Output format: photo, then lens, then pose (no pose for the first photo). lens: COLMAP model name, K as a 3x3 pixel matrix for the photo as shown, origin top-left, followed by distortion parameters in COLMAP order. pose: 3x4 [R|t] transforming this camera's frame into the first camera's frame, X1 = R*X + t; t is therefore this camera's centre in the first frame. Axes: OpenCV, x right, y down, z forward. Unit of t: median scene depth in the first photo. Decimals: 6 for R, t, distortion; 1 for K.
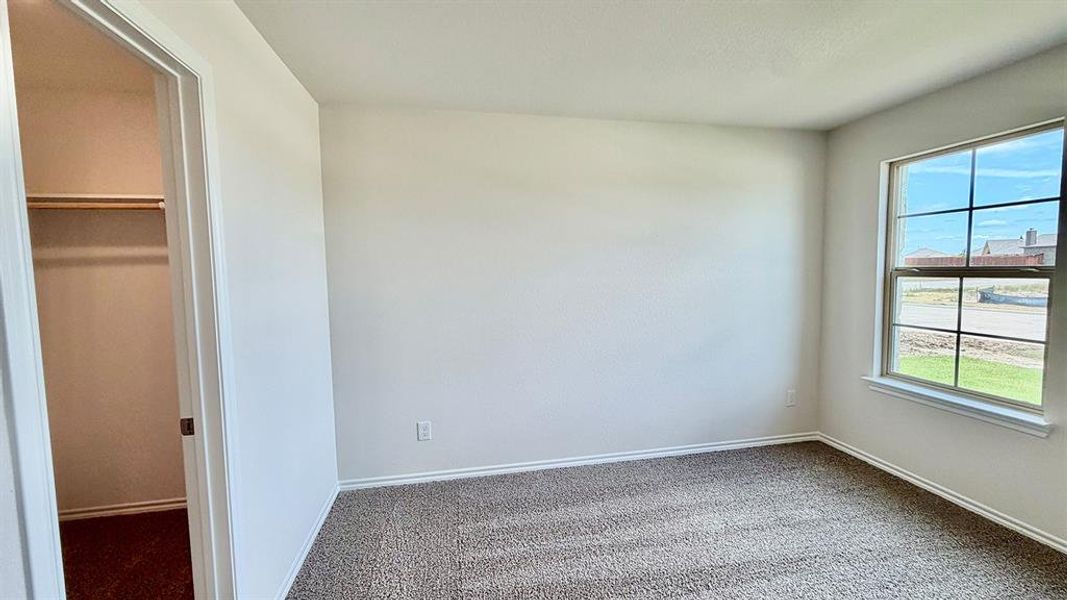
lens RADIAL K [[428.4, 0, 529.8], [0, 428.4, 299.0], [0, 0, 1]] dist [0.000272, -0.000191]
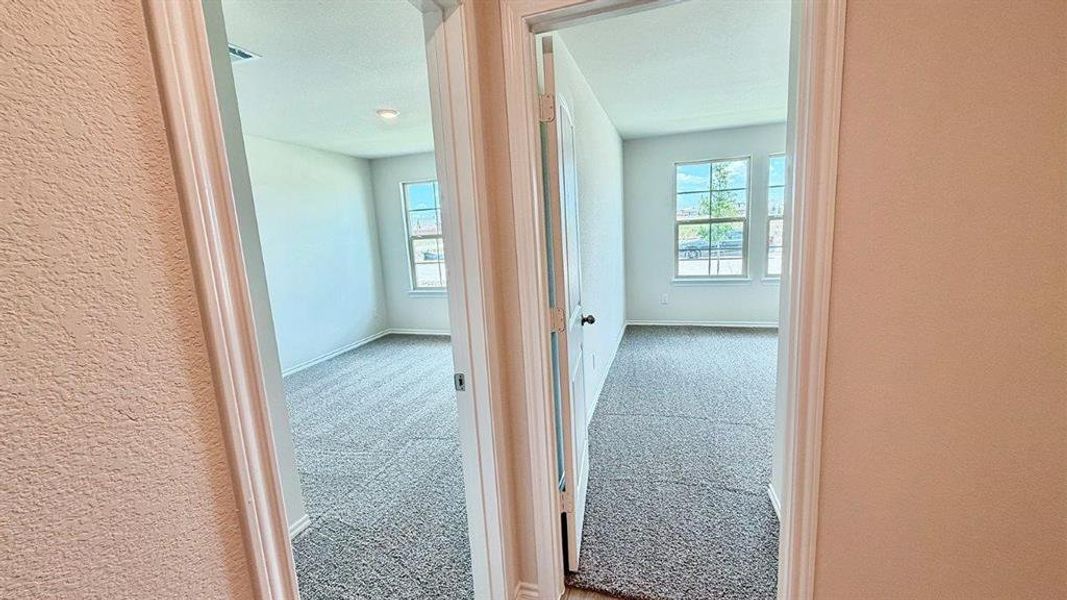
lens RADIAL K [[428.4, 0, 534.2], [0, 428.4, 297.3], [0, 0, 1]] dist [0.000272, -0.000191]
pose [[0.468897, -0.149678, 0.870478, -0.693399], [0.106458, 0.987929, 0.112529, 0.048185], [-0.876814, 0.039905, 0.479172, -0.477688]]
